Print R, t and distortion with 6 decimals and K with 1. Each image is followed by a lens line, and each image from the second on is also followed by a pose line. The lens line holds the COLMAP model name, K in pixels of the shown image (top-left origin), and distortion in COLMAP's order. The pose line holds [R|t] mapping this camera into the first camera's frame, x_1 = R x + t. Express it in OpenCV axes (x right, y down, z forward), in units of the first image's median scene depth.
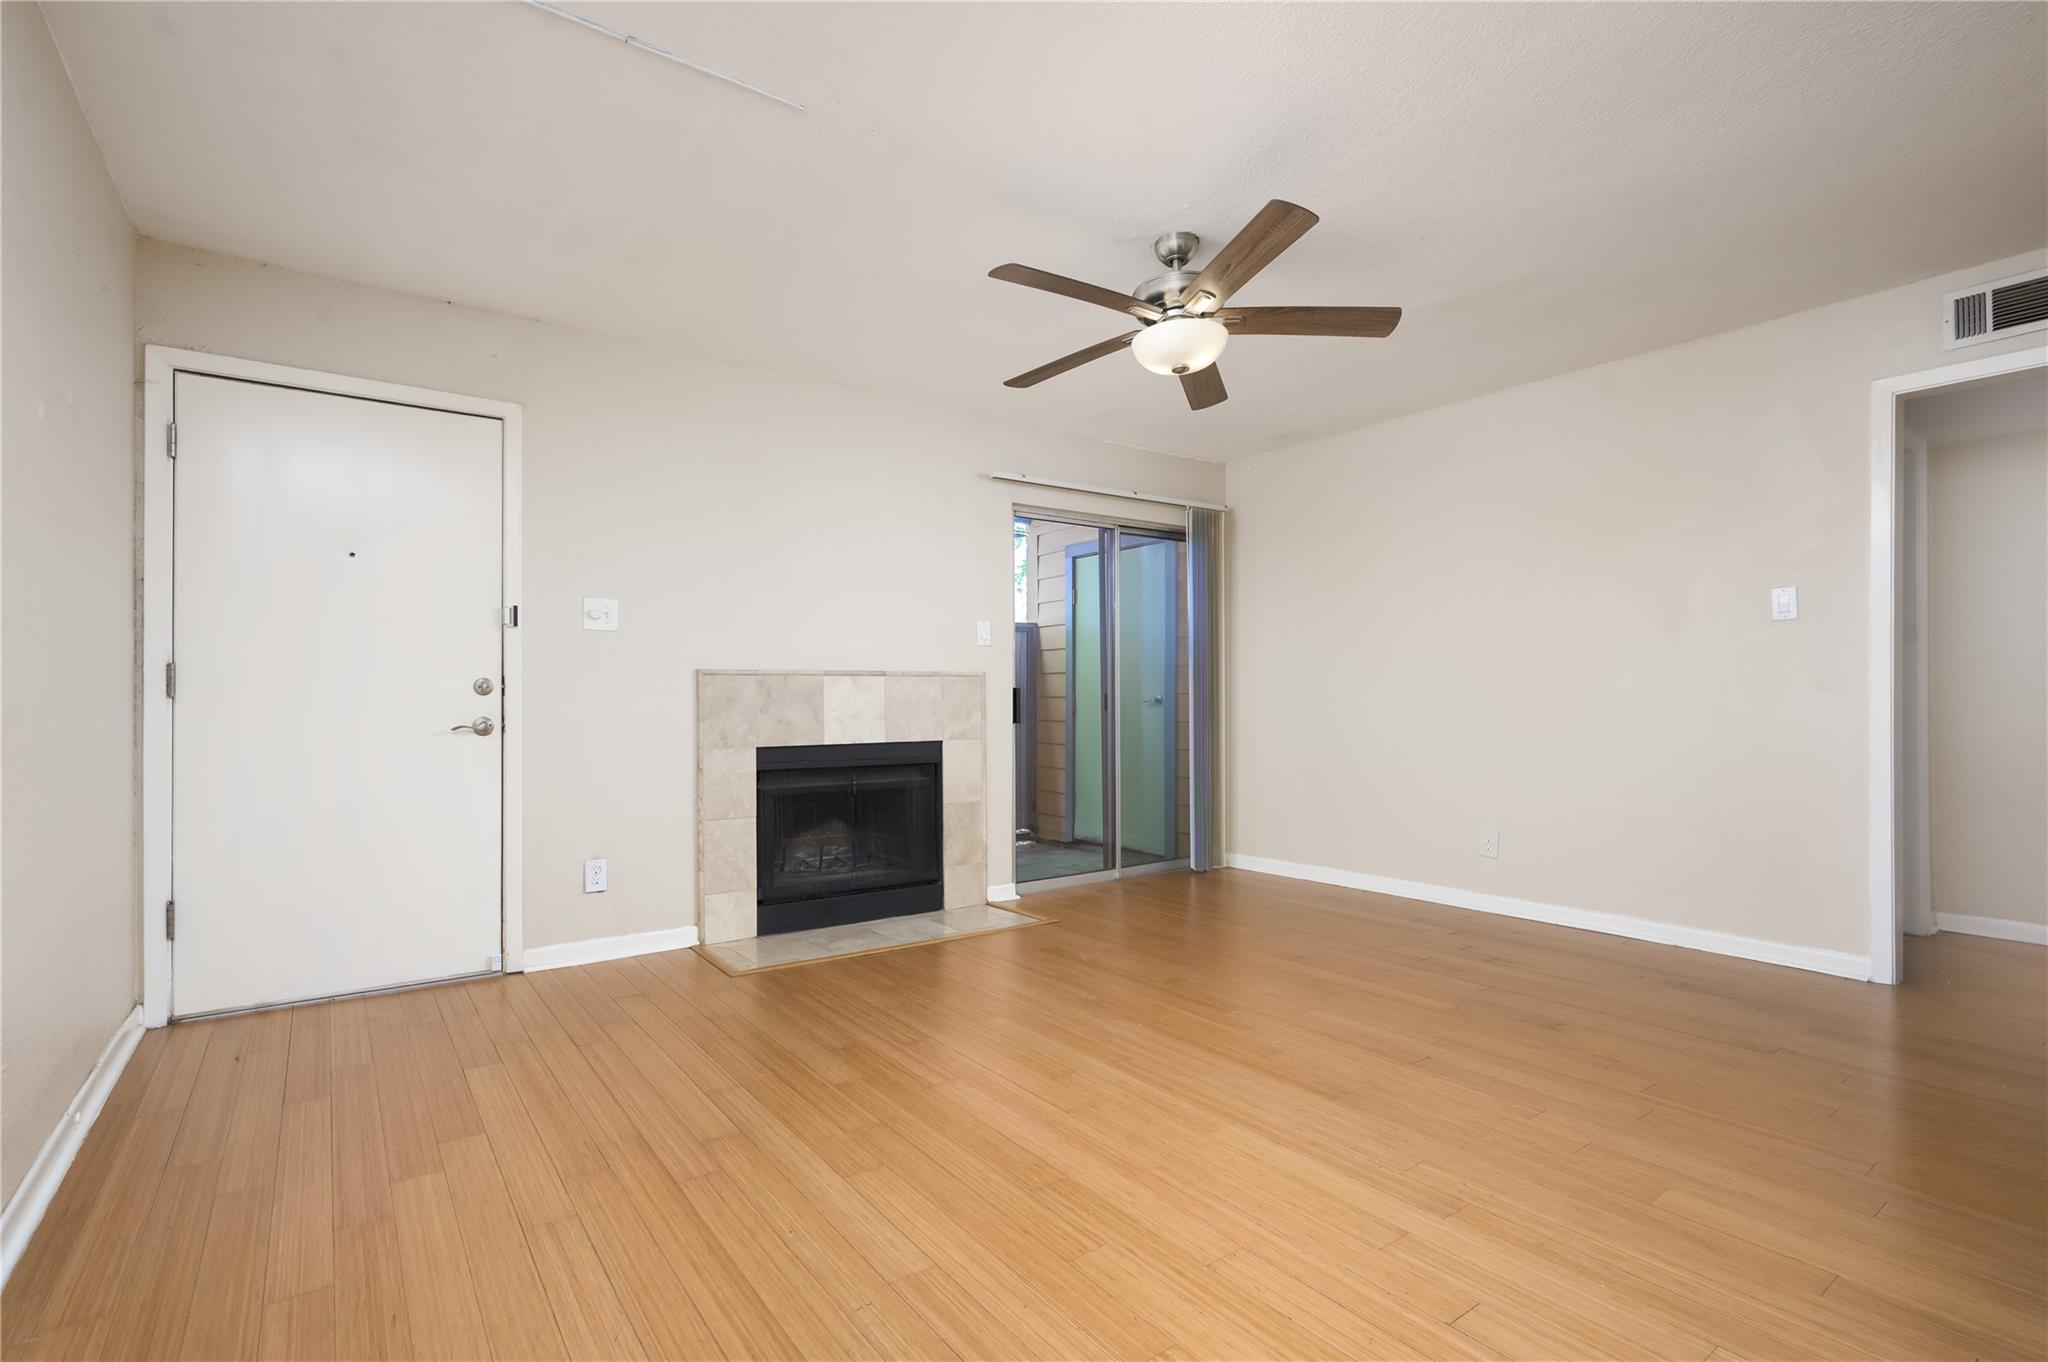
lens RADIAL K [[947.3, 0, 1024.0], [0, 947.3, 681.0], [0, 0, 1]] dist [-0.000412, 0.000030]
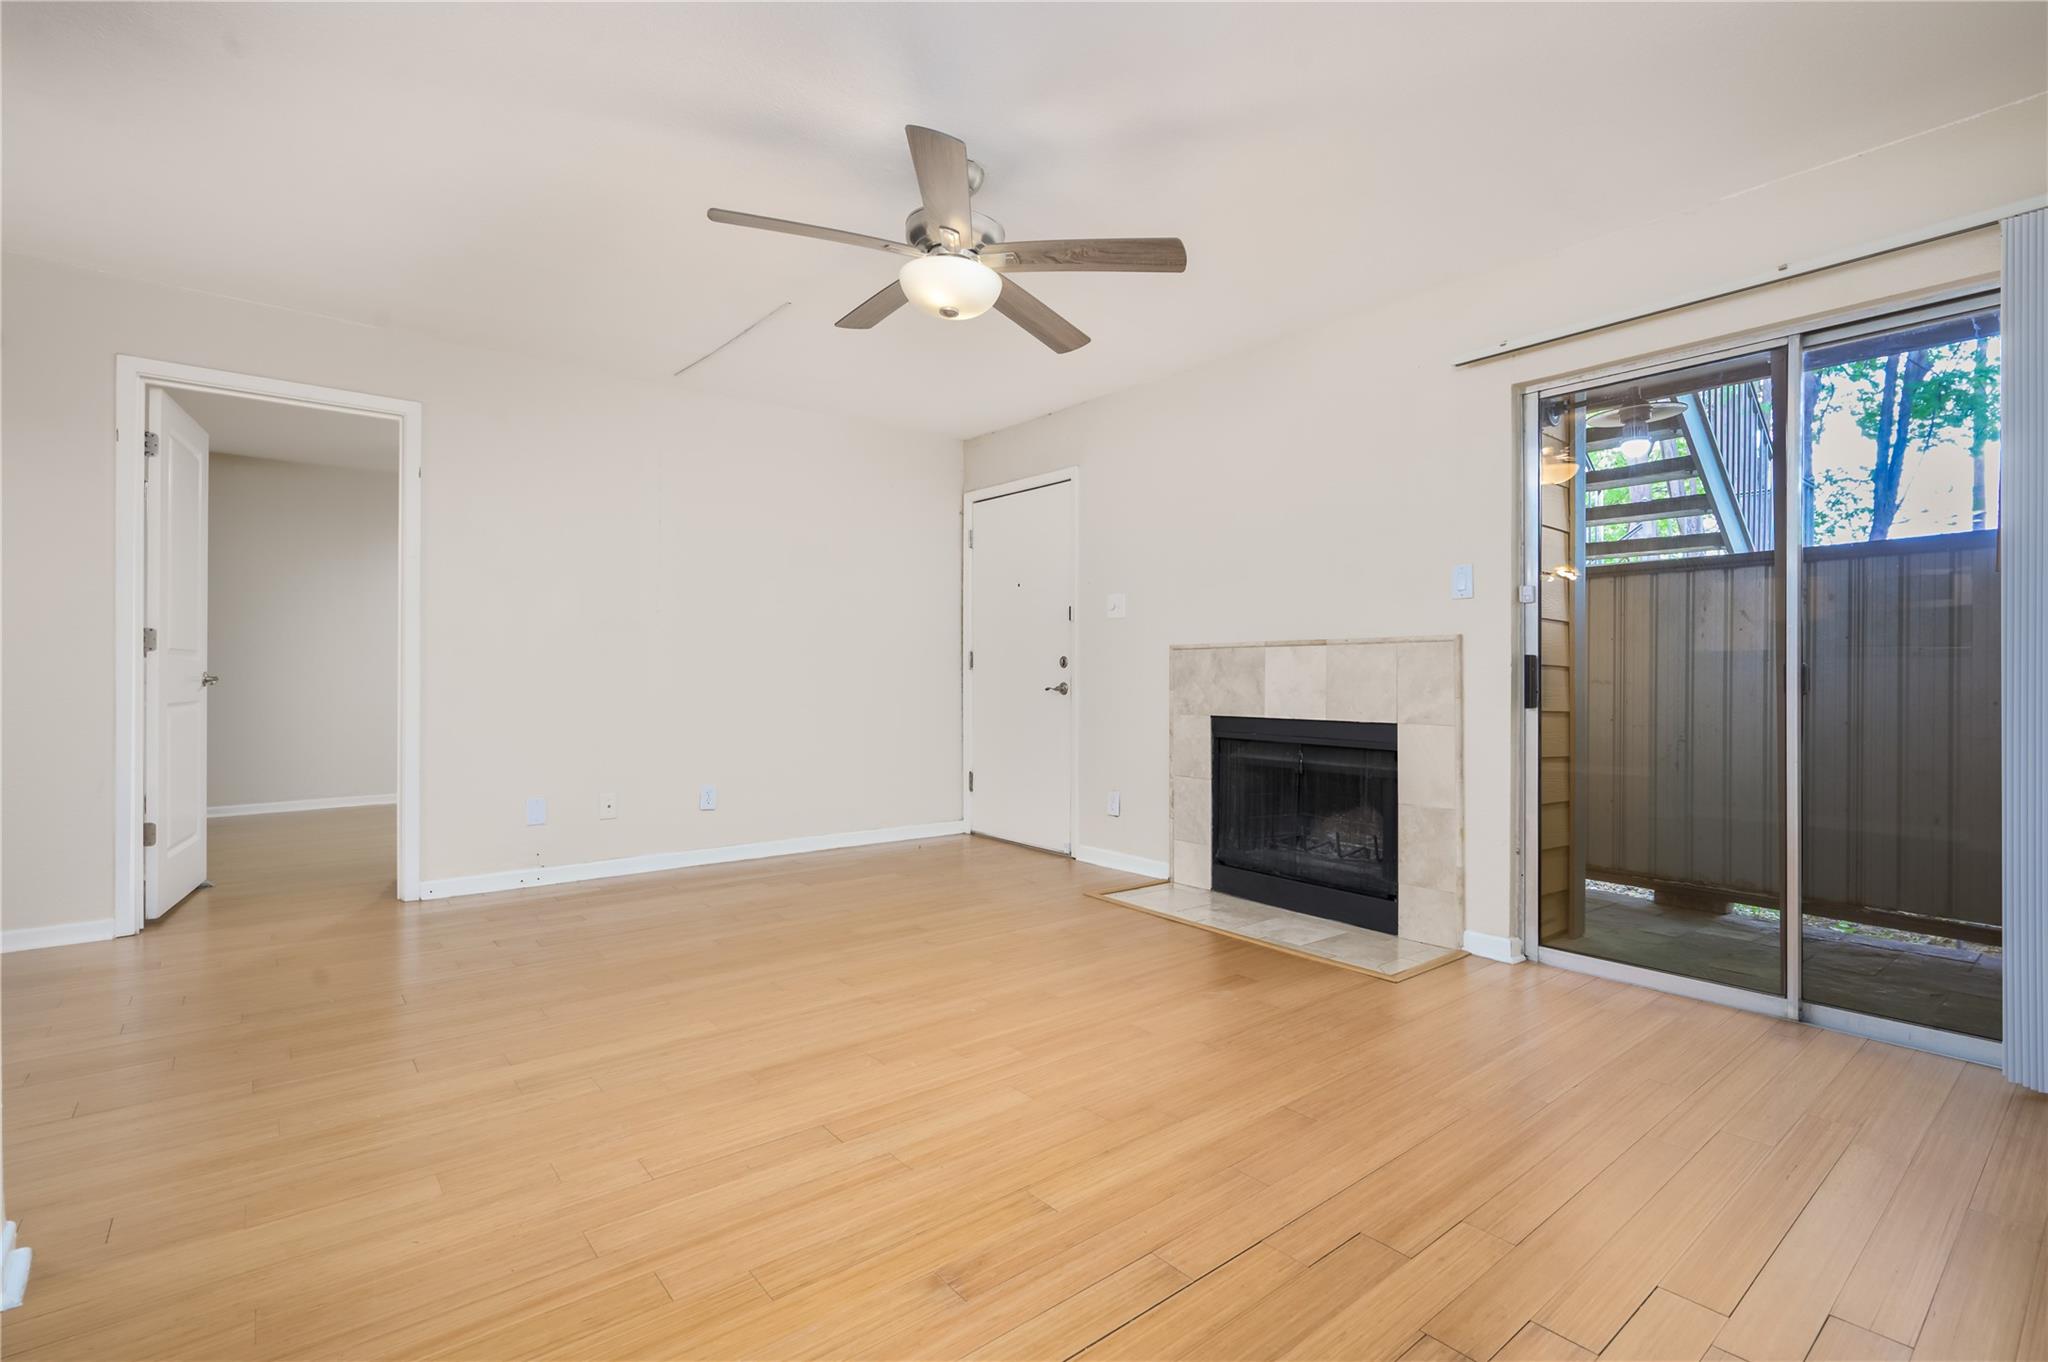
lens RADIAL K [[947.3, 0, 1024.0], [0, 947.3, 681.0], [0, 0, 1]] dist [-0.000412, 0.000030]
pose [[0.048992, 0.011371, -0.998734, 0.778336], [0.015029, 0.999814, 0.012120, 0.014251], [0.998686, -0.015604, 0.048812, 0.730905]]
